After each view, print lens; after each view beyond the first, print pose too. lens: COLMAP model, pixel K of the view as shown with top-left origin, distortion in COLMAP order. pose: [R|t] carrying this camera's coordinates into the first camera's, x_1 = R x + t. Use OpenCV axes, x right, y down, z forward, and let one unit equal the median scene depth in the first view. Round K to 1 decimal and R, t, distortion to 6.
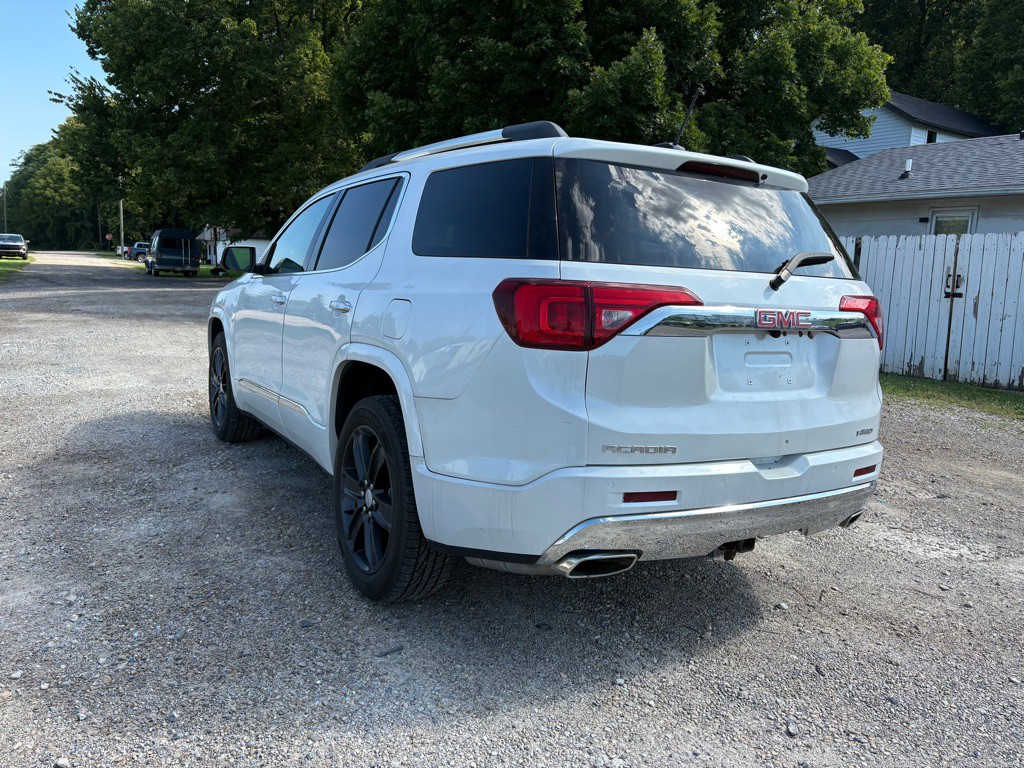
lens RADIAL K [[775.5, 0, 514.2], [0, 775.5, 382.9], [0, 0, 1]] dist [0.058302, -0.060729]
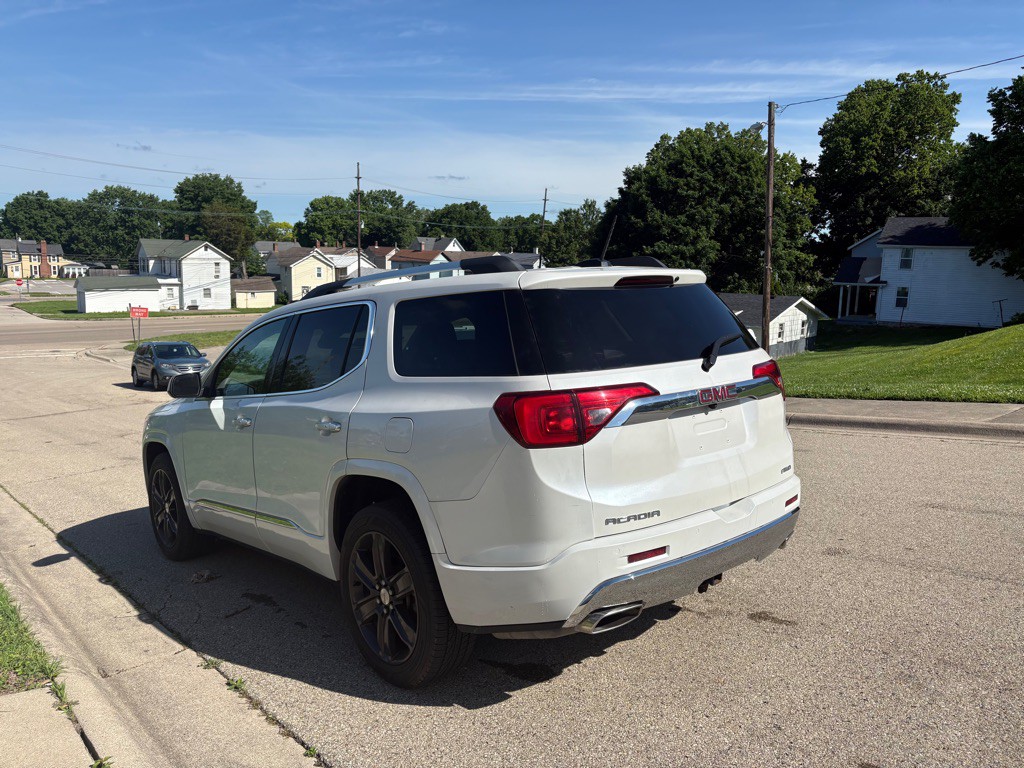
lens RADIAL K [[777.3, 0, 523.2], [0, 777.3, 372.0], [0, 0, 1]] dist [0.048556, -0.044523]
pose [[0.974638, -0.132866, 0.180078, -0.161191], [0.146757, 0.986962, -0.066092, -0.068907], [-0.168949, 0.090843, 0.981430, -0.164816]]
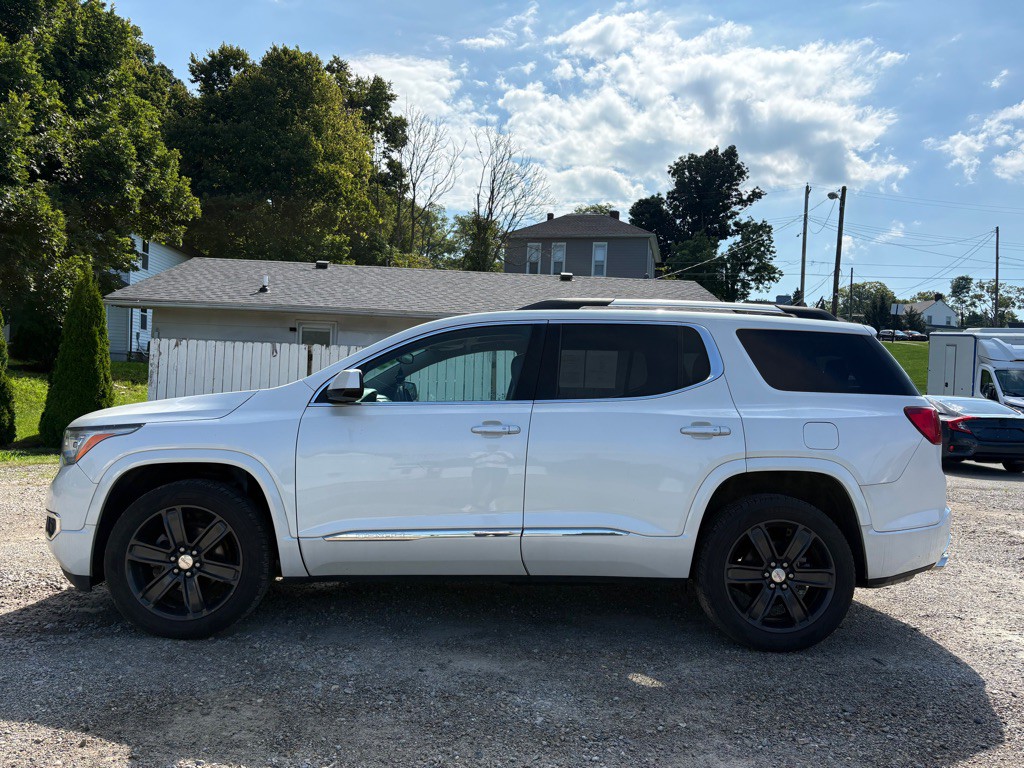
lens RADIAL K [[777.3, 0, 523.2], [0, 777.3, 372.0], [0, 0, 1]] dist [0.048556, -0.044523]
pose [[0.482316, -0.002029, 0.875995, -1.619260], [0.115144, 0.991468, -0.061101, -0.163812], [-0.868397, 0.130336, 0.478434, 0.740671]]
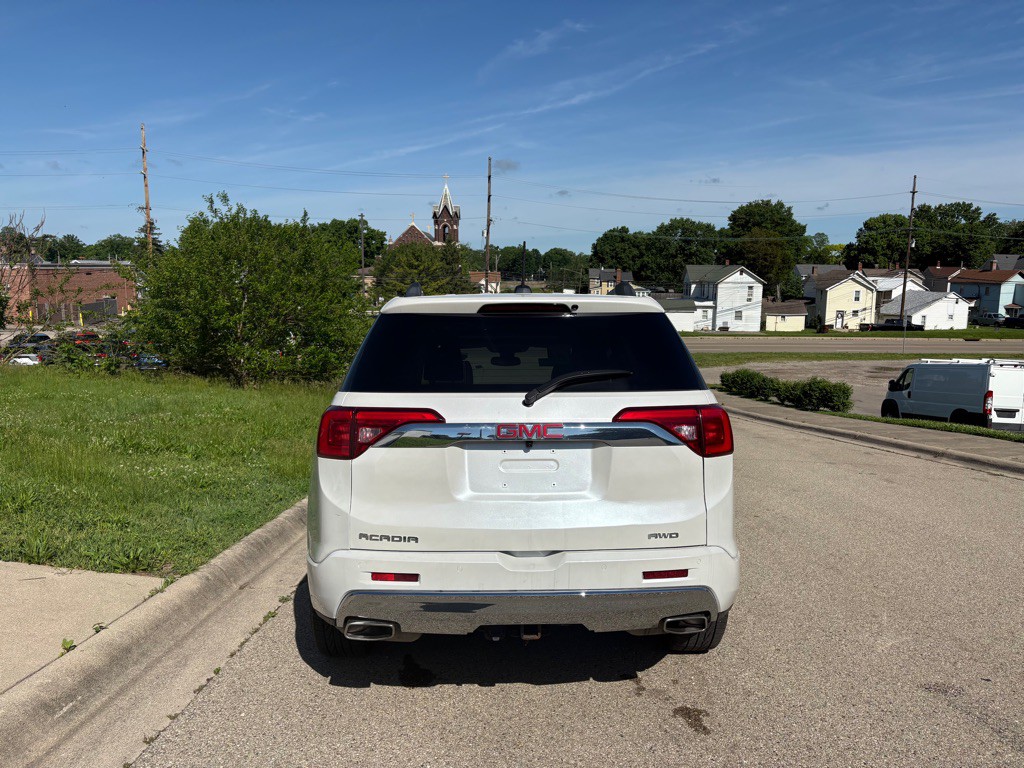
lens RADIAL K [[775.5, 0, 514.2], [0, 775.5, 382.9], [0, 0, 1]] dist [0.058302, -0.060729]
pose [[0.876373, -0.049860, -0.479045, 0.765644], [-0.013976, 0.991576, -0.128773, -0.003463], [0.481429, 0.119549, 0.868294, -0.023350]]
